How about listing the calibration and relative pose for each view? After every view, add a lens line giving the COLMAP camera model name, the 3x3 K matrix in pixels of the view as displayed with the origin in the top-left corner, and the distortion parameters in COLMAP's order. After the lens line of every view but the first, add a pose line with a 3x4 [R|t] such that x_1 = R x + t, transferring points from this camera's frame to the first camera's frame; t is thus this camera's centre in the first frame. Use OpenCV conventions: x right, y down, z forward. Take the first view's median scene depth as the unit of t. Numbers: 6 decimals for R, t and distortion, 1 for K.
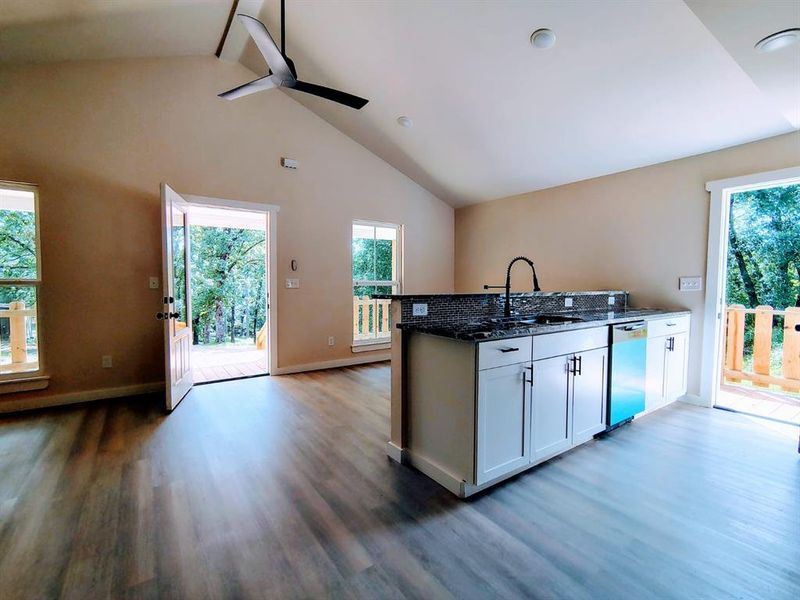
lens RADIAL K [[370.5, 0, 399.8], [0, 370.5, 300.6], [0, 0, 1]] dist [-0.004811, 0.000832]
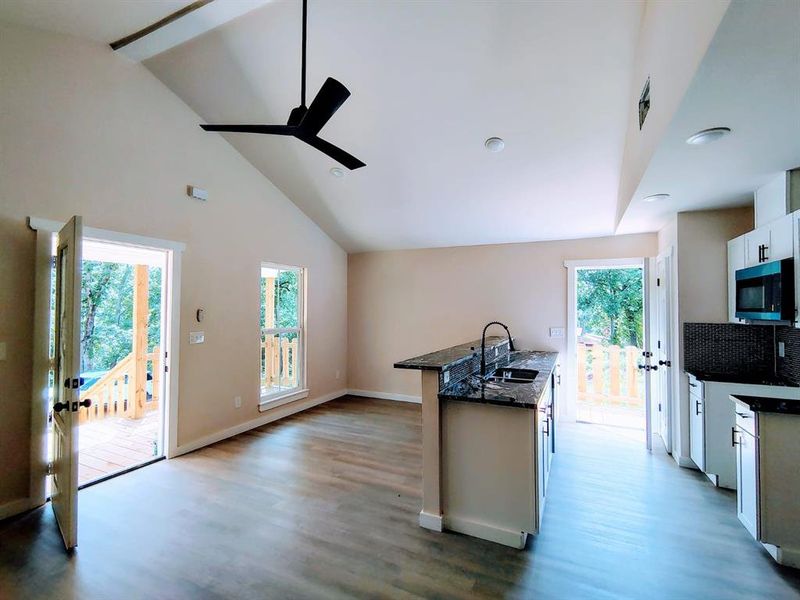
lens RADIAL K [[370.5, 0, 400.4], [0, 370.5, 301.5], [0, 0, 1]] dist [-0.004811, 0.000832]
pose [[0.869078, 0.011939, 0.494531, -0.468276], [0.021019, 0.997915, -0.061031, -0.102745], [-0.494228, 0.063435, 0.867015, 0.101636]]
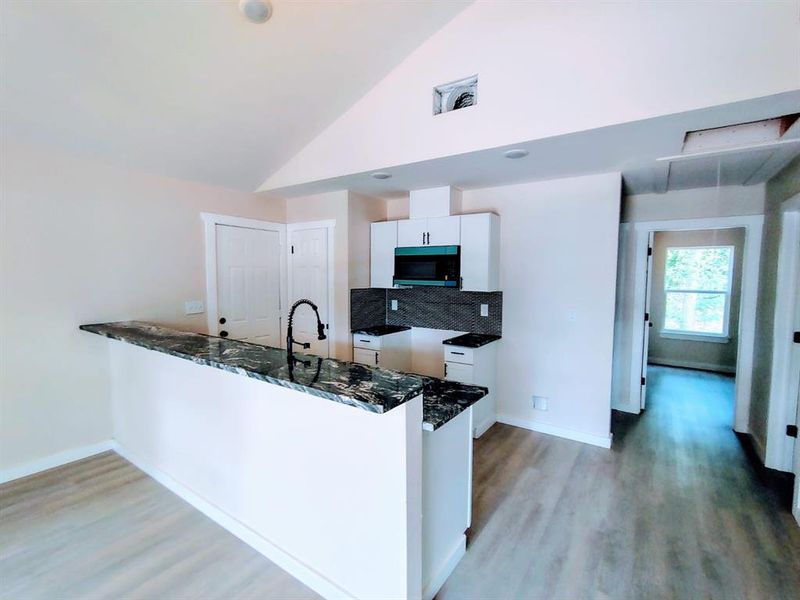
lens RADIAL K [[370.5, 0, 399.2], [0, 370.5, 299.3], [0, 0, 1]] dist [-0.004811, 0.000832]
pose [[-0.354047, -0.070777, 0.932546, -0.431324], [0.032604, 0.995592, 0.087941, -0.161359], [-0.934659, 0.061540, -0.350178, 0.959839]]
